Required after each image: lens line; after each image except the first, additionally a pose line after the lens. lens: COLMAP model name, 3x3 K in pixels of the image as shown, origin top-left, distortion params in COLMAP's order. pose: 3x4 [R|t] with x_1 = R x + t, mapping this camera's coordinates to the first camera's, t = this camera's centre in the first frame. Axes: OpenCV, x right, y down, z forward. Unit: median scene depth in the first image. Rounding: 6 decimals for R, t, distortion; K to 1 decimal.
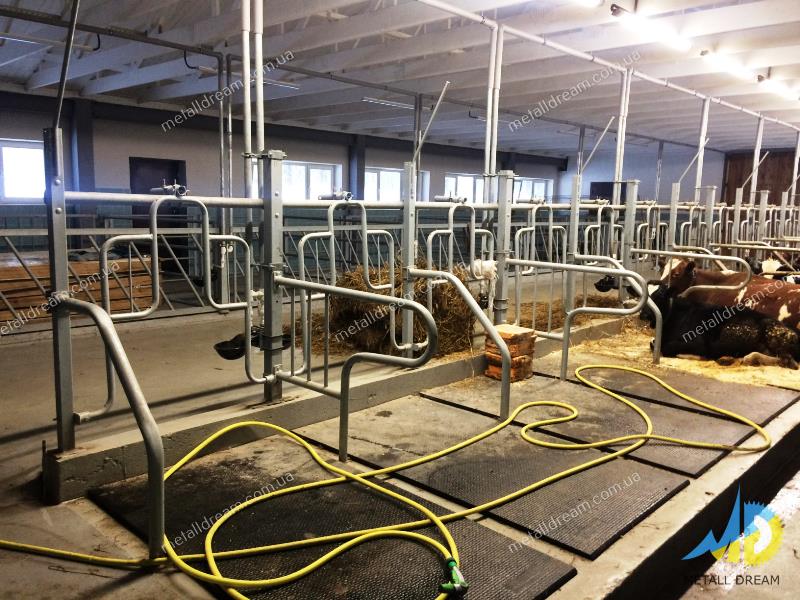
lens RADIAL K [[659.3, 0, 400.0], [0, 659.3, 300.0], [0, 0, 1]] dist [0.071950, -0.013886]
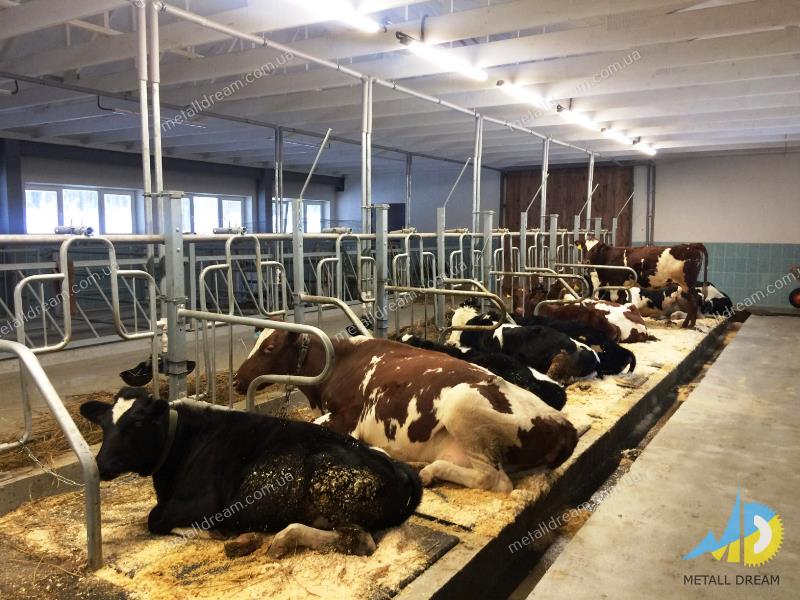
lens RADIAL K [[659.3, 0, 400.0], [0, 659.3, 300.0], [0, 0, 1]] dist [0.071950, -0.013886]
pose [[0.981904, -0.040622, 0.184972, 0.214985], [0.048156, 0.998176, -0.036419, -0.027789], [-0.183155, 0.044667, 0.982069, 0.203396]]
